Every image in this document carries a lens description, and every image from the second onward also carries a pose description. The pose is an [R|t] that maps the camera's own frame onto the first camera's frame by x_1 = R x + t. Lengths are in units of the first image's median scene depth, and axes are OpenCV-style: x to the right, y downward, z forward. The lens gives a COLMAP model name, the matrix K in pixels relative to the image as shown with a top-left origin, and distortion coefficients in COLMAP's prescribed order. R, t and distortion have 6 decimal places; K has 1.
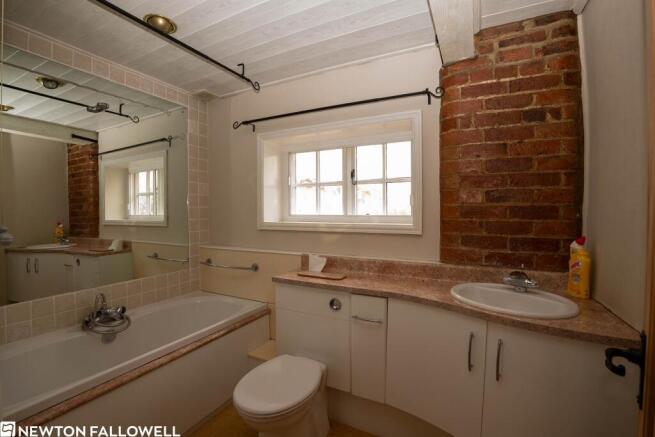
lens RADIAL K [[297.7, 0, 326.6], [0, 297.7, 218.3], [0, 0, 1]] dist [-0.045892, 0.005965]
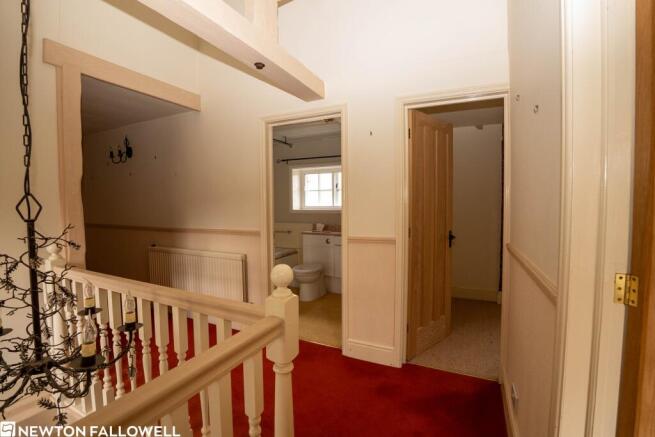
lens RADIAL K [[297.7, 0, 328.6], [0, 297.7, 219.7], [0, 0, 1]] dist [-0.045892, 0.005965]
pose [[0.999696, -0.005628, 0.024012, -0.020480], [0.004910, 0.999542, 0.029856, 0.028170], [-0.024169, -0.029729, 0.999266, -1.271773]]
